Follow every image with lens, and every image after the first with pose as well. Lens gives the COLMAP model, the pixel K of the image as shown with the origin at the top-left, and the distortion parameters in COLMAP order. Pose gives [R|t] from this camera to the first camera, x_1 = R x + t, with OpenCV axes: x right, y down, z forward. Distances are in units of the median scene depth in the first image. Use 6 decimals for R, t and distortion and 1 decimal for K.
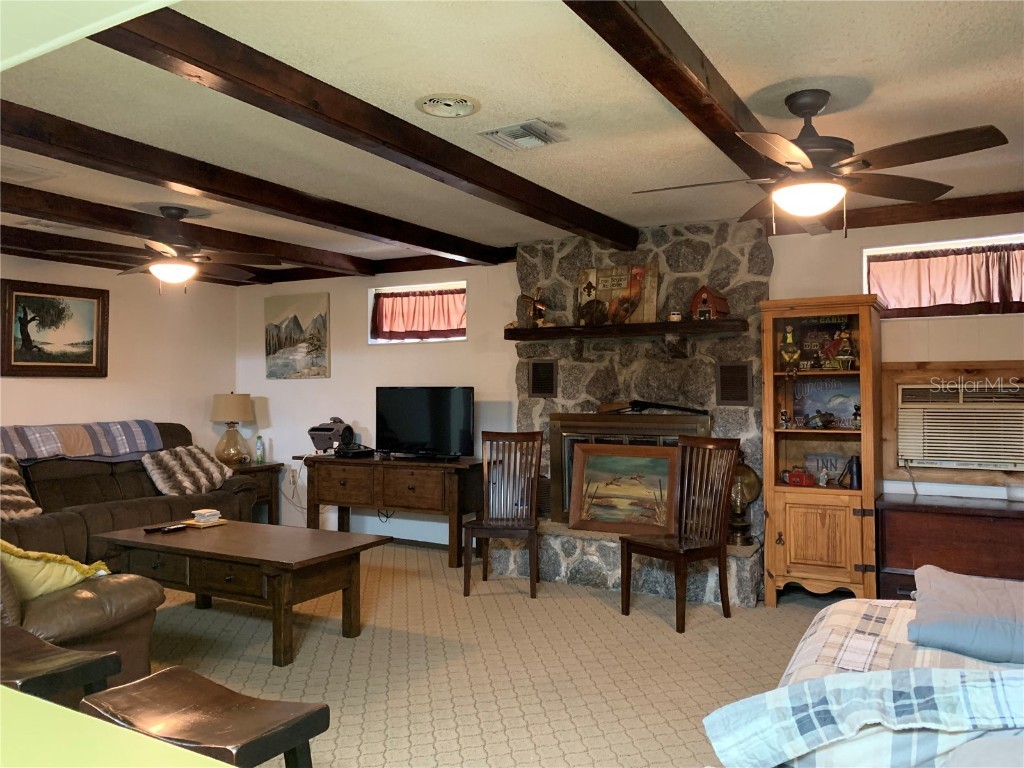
lens RADIAL K [[783.1, 0, 512.0], [0, 783.1, 384.0], [0, 0, 1]] dist [0.005100, 0.000286]
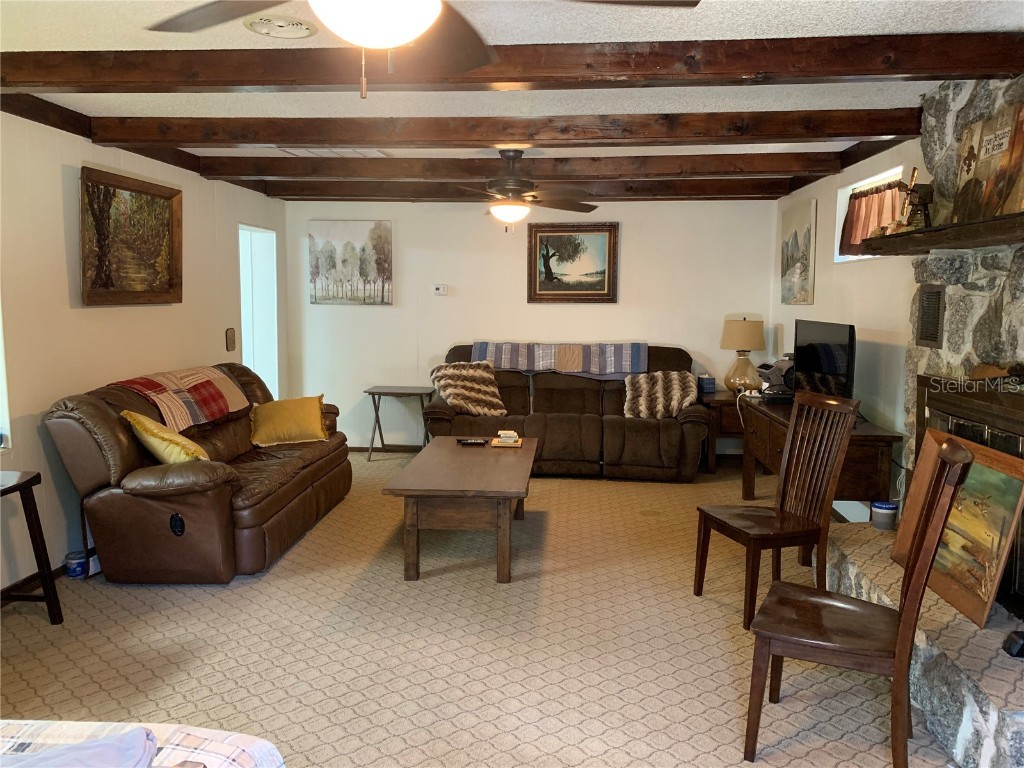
lens RADIAL K [[786.2, 0, 512.0], [0, 786.2, 384.0], [0, 0, 1]] dist [0.070465, 0.001640]
pose [[0.428717, 0.105885, -0.897213, 0.453209], [0.001967, 0.992996, 0.118129, -0.028109], [0.903437, -0.052409, 0.425506, 0.406872]]
